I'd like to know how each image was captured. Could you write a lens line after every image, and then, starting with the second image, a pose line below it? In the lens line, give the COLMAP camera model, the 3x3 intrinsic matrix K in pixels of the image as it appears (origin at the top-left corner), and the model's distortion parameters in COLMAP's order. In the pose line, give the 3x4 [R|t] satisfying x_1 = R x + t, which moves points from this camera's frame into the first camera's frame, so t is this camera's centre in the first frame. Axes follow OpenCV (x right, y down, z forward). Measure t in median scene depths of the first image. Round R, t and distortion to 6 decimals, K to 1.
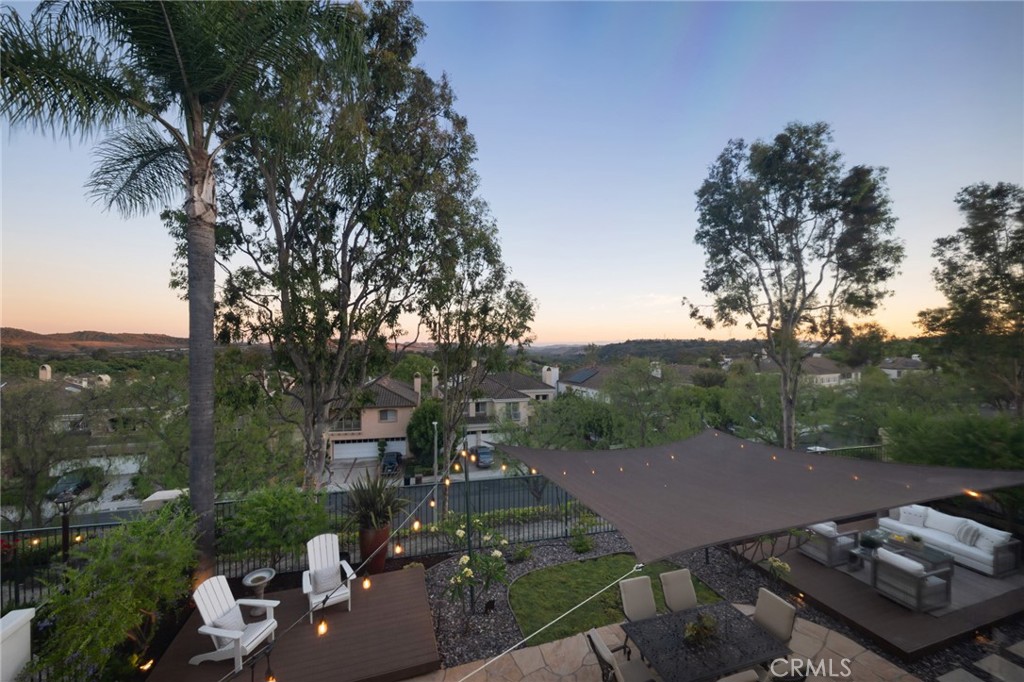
lens RADIAL K [[403.5, 0, 514.7], [0, 403.5, 340.5], [0, 0, 1]] dist [0.002015, -0.000623]
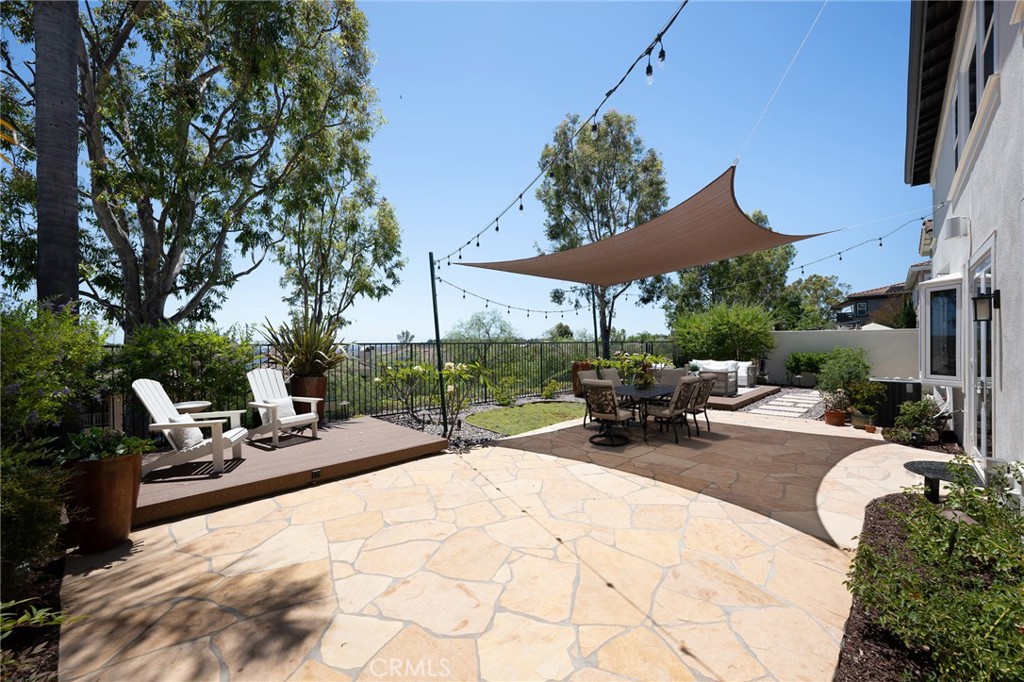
lens RADIAL K [[403.5, 0, 511.5], [0, 403.5, 344.9], [0, 0, 1]] dist [0.002015, -0.000623]
pose [[0.885349, -0.000848, 0.464927, -0.216259], [-0.002749, 0.999971, 0.007059, 0.225777], [-0.464919, -0.007528, 0.885321, 0.007165]]
